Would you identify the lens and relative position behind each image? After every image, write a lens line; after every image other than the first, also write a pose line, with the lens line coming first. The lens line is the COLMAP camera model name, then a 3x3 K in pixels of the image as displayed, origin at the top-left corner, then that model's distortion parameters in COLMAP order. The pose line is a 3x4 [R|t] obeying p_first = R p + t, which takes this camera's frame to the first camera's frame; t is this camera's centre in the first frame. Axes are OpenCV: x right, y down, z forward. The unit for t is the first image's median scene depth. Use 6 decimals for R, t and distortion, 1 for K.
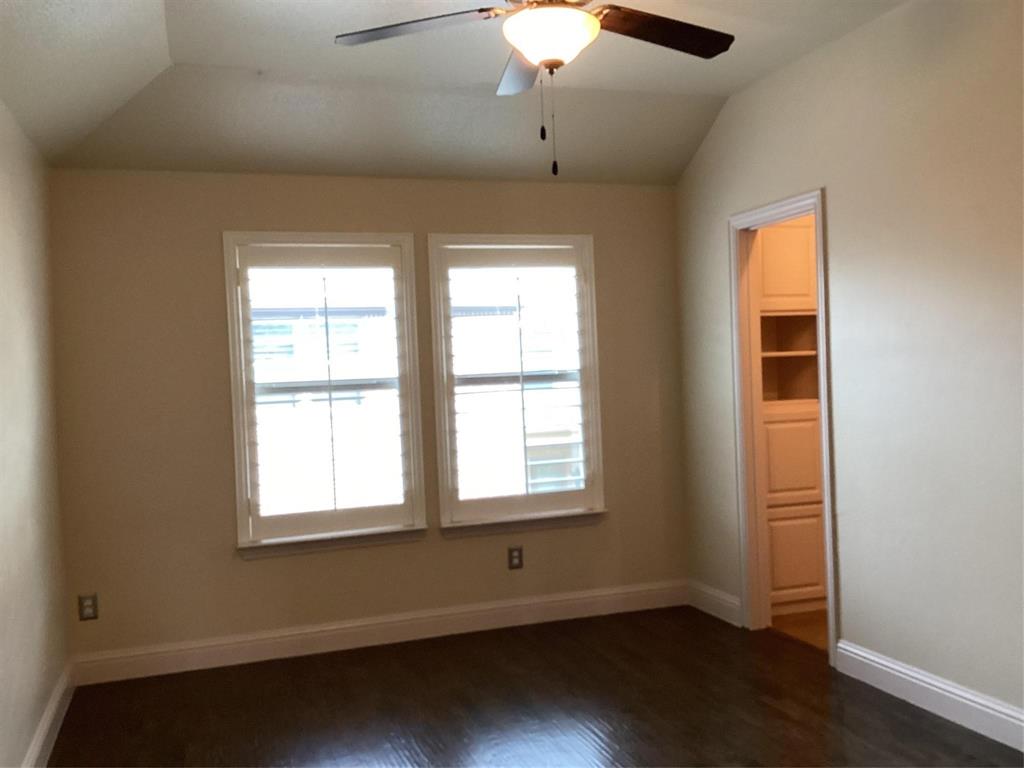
lens RADIAL K [[945.8, 0, 512.6], [0, 945.8, 389.3], [0, 0, 1]] dist [0.039106, 0.000000]
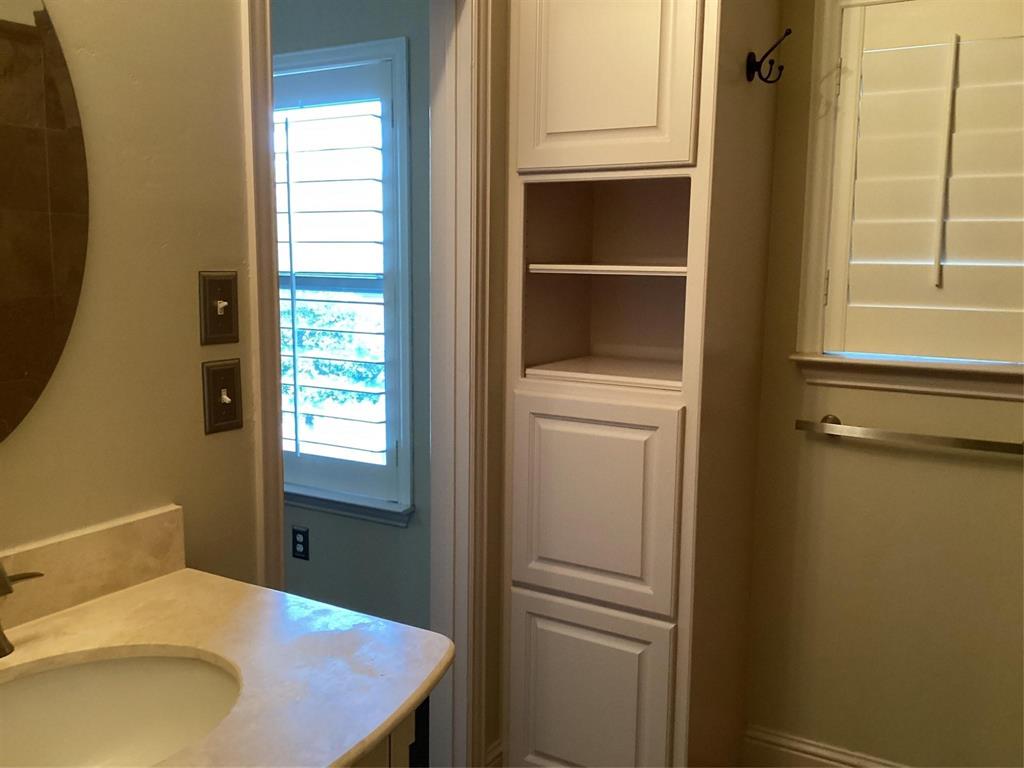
lens RADIAL K [[945.8, 0, 512.4], [0, 945.8, 377.8], [0, 0, 1]] dist [0.039106, 0.000000]
pose [[0.650053, 0.147577, -0.745420, 0.597001], [-0.054649, 0.987499, 0.147847, -0.050133], [0.757921, -0.055372, 0.649992, 0.676970]]
